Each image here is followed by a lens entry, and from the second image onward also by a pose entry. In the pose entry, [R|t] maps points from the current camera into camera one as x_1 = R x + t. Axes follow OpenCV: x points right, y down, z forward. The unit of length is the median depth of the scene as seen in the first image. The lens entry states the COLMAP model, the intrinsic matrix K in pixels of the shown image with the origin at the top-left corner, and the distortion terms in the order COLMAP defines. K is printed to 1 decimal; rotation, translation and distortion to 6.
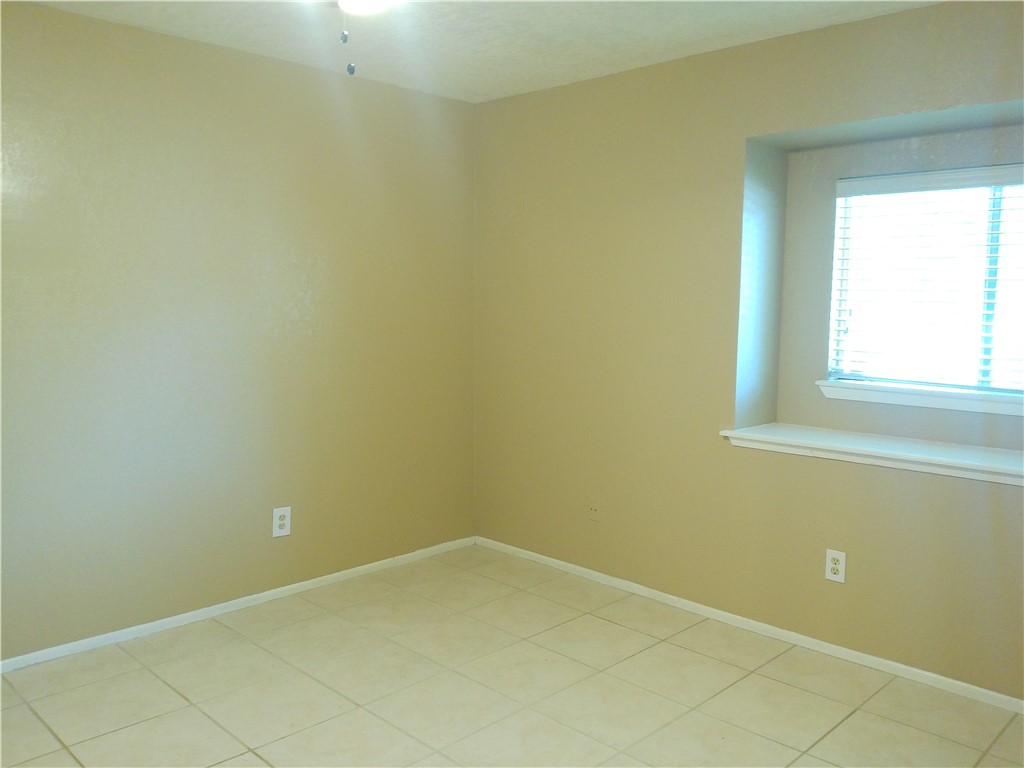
lens RADIAL K [[835.7, 0, 517.1], [0, 835.7, 383.2], [0, 0, 1]] dist [0.107228, -0.215153]
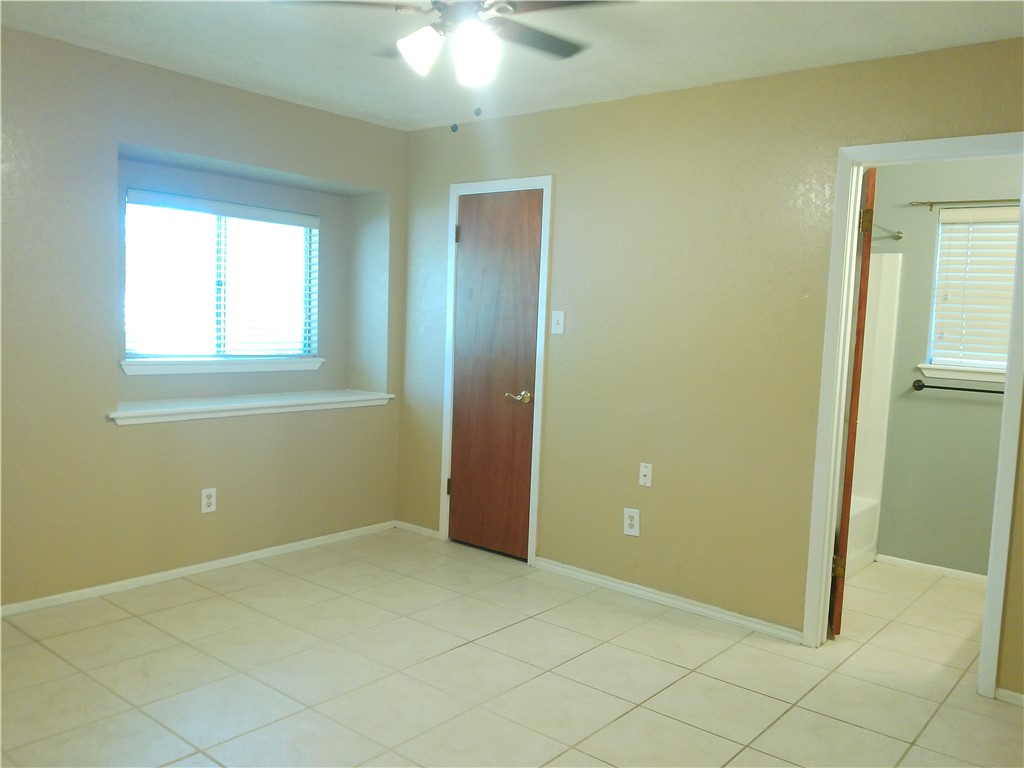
lens RADIAL K [[835.7, 0, 517.1], [0, 835.7, 383.2], [0, 0, 1]] dist [0.107228, -0.215153]
pose [[-0.081403, -0.095748, 0.992072, -0.909505], [0.061934, 0.992965, 0.100916, -0.061294], [-0.994755, 0.069658, -0.074900, 0.608606]]
